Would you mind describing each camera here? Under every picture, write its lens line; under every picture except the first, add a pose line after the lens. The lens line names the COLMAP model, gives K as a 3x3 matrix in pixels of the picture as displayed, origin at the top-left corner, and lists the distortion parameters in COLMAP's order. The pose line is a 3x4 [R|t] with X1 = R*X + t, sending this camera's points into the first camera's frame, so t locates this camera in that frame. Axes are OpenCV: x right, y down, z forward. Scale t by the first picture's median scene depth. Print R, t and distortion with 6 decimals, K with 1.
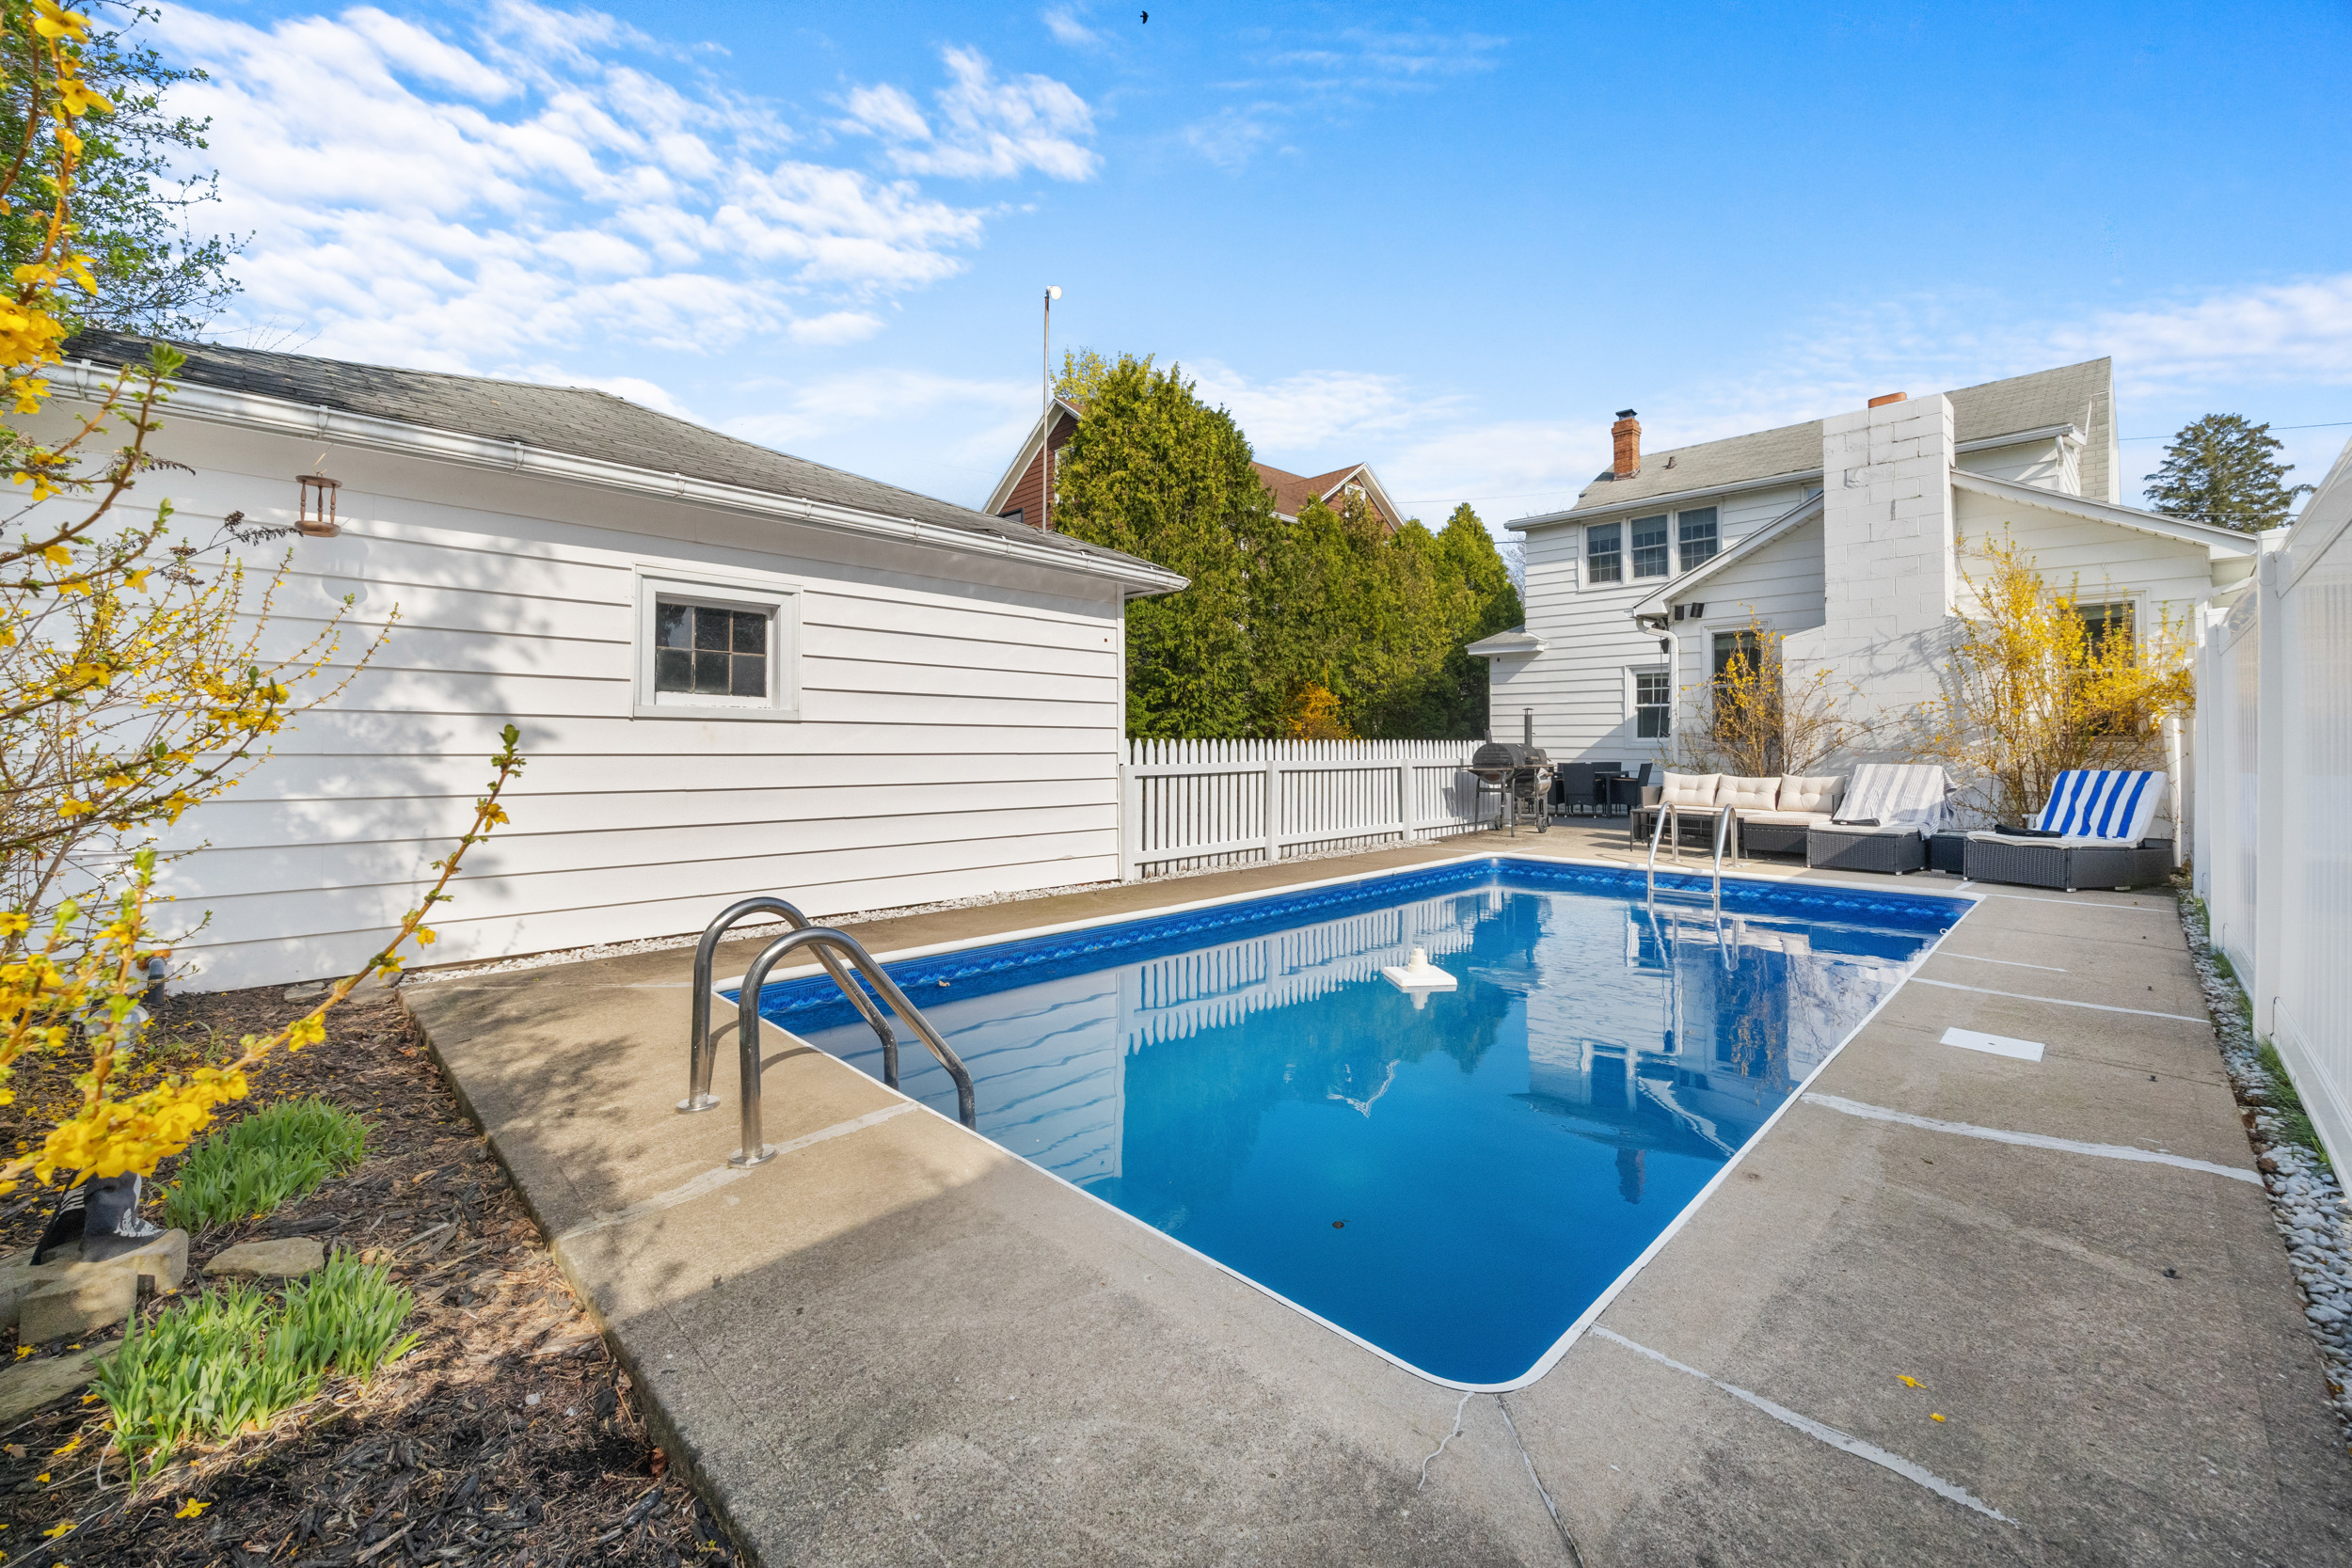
lens RADIAL K [[929.1, 0, 1189.4], [0, 929.1, 727.0], [0, 0, 1]] dist [-0.000904, -0.000055]
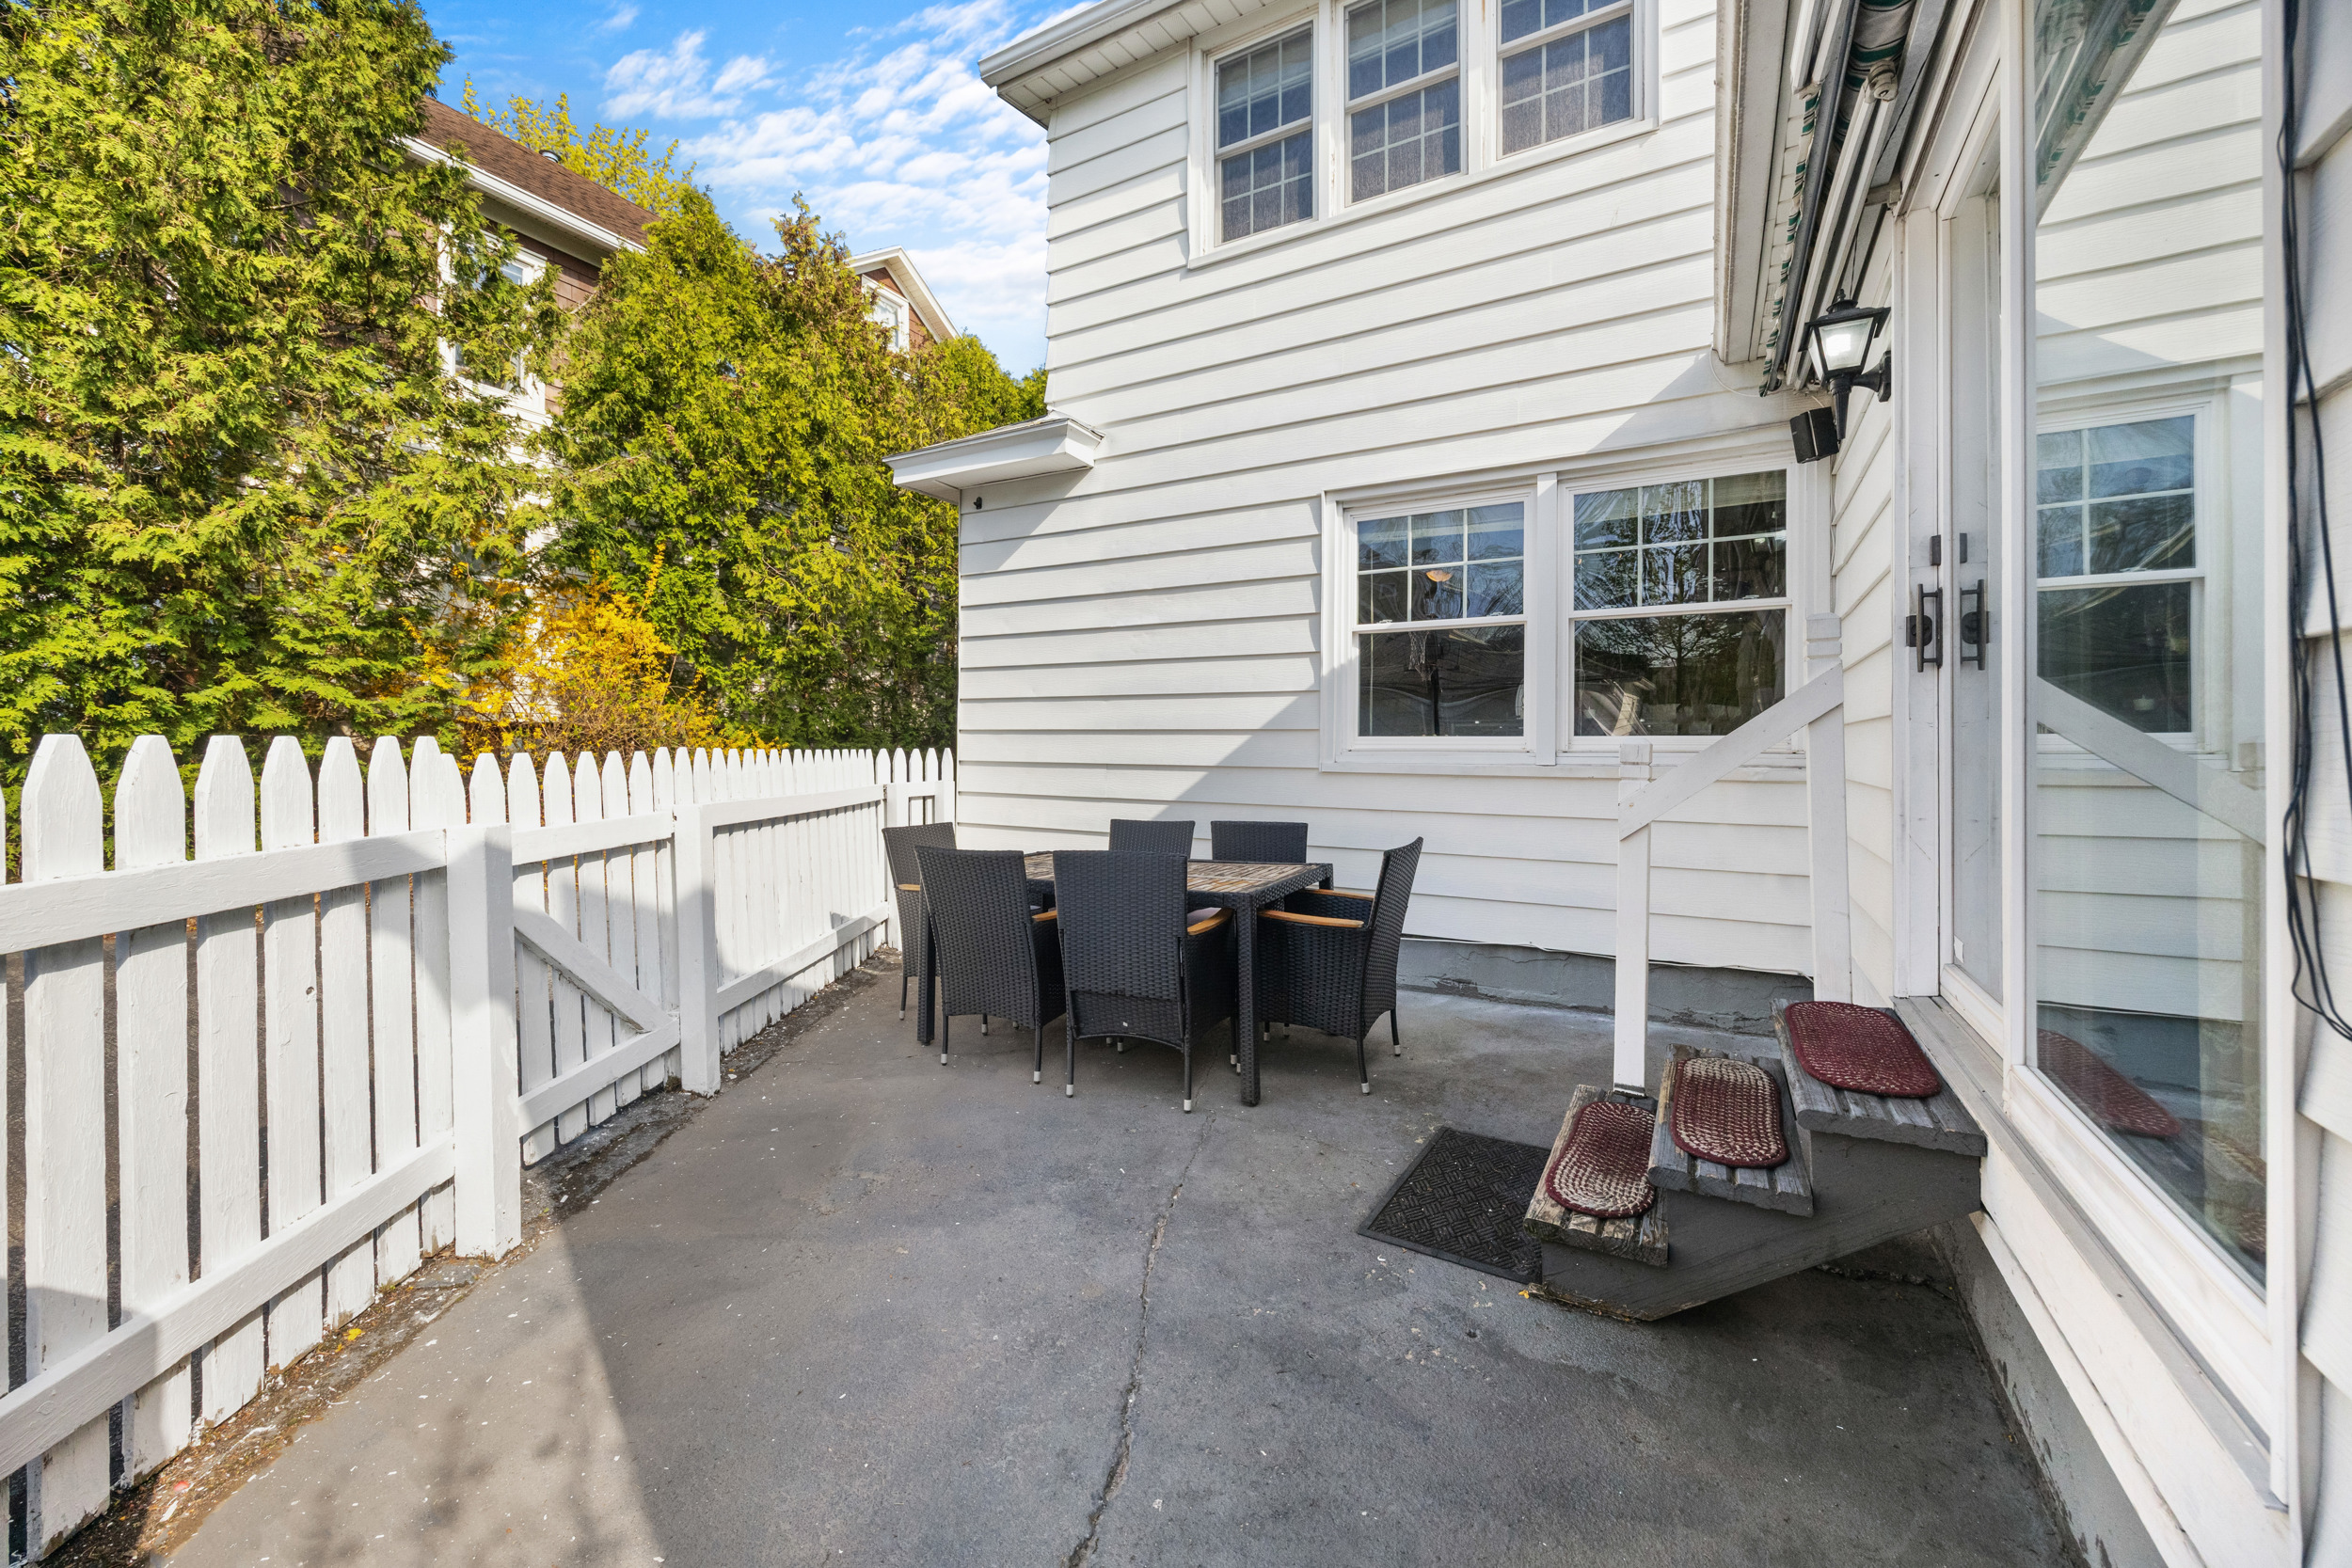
lens RADIAL K [[929.5, 0, 1171.9], [0, 929.5, 740.6], [0, 0, 1]] dist [-0.000976, -0.000058]
pose [[0.966171, -0.001740, 0.257895, 0.498913], [-0.002749, 0.999851, 0.017047, 0.012068], [-0.257886, -0.017179, 0.966022, 1.045287]]
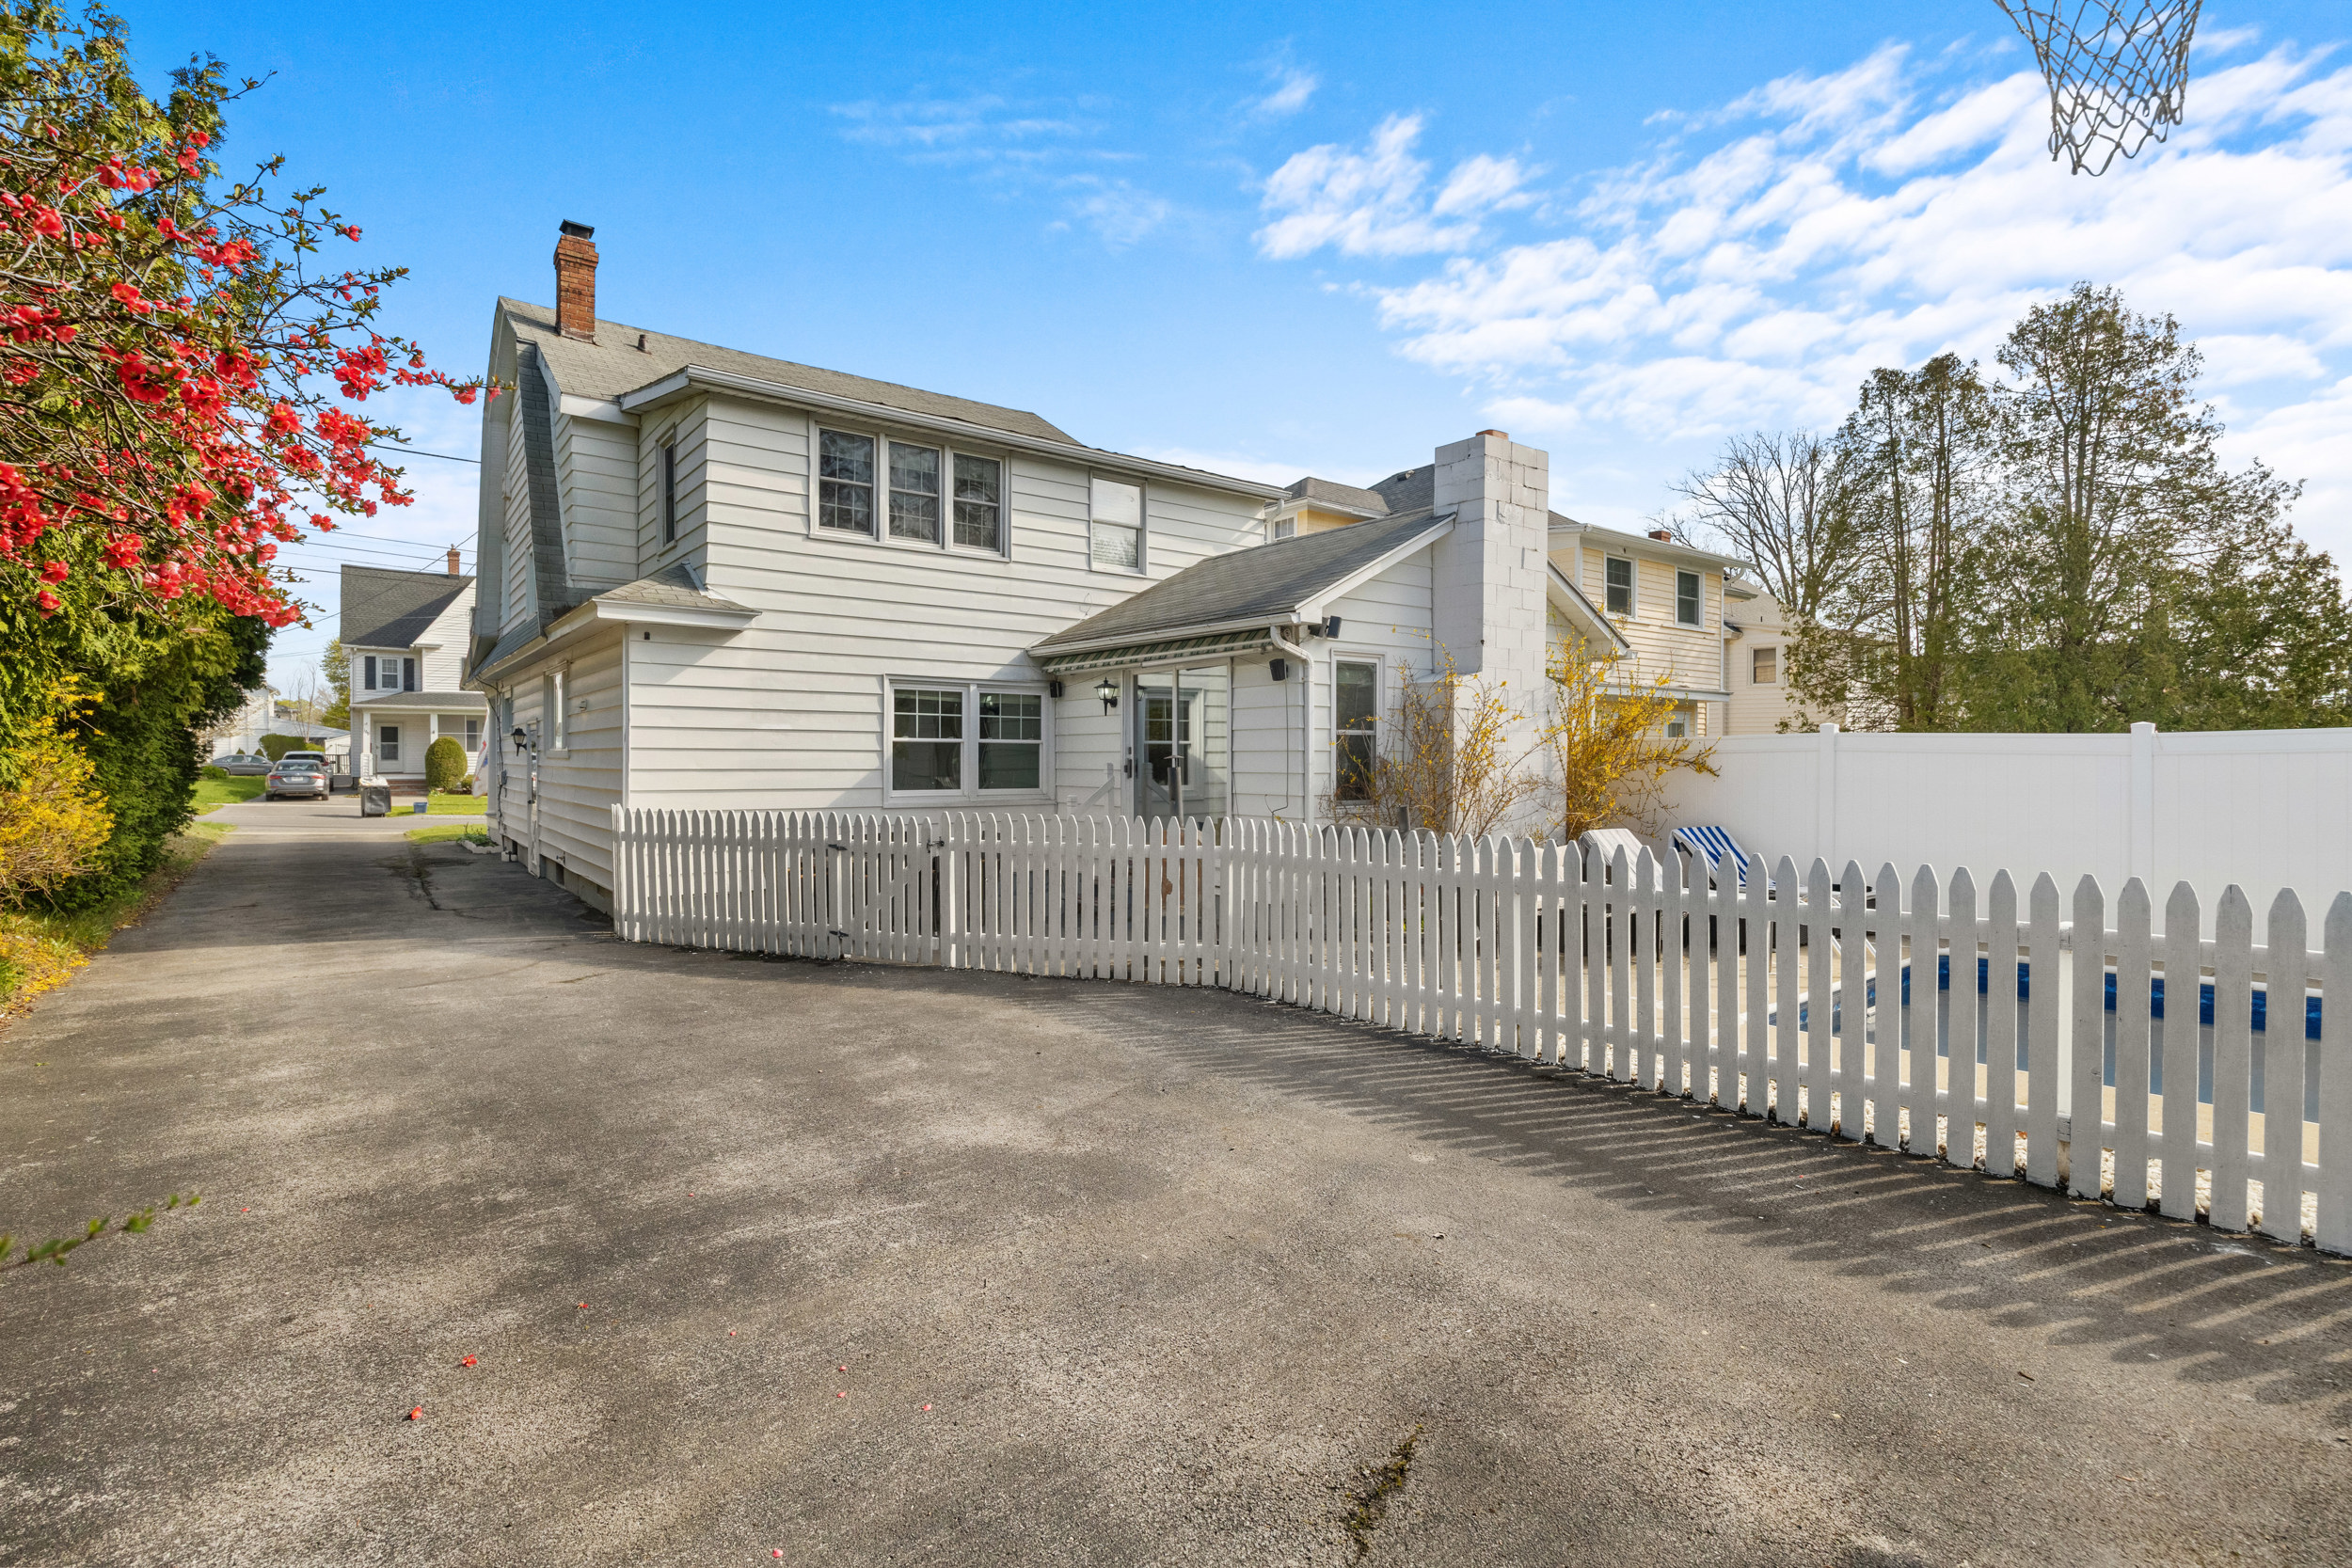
lens RADIAL K [[1075.3, 0, 1176.0], [0, 1075.3, 784.0], [0, 0, 1]] dist [-0.011915, 0.000002]
pose [[0.118955, -0.025126, 0.992582, -0.317267], [-0.019235, 0.999434, 0.027604, -0.023952], [-0.992713, -0.022375, 0.118405, 1.041613]]
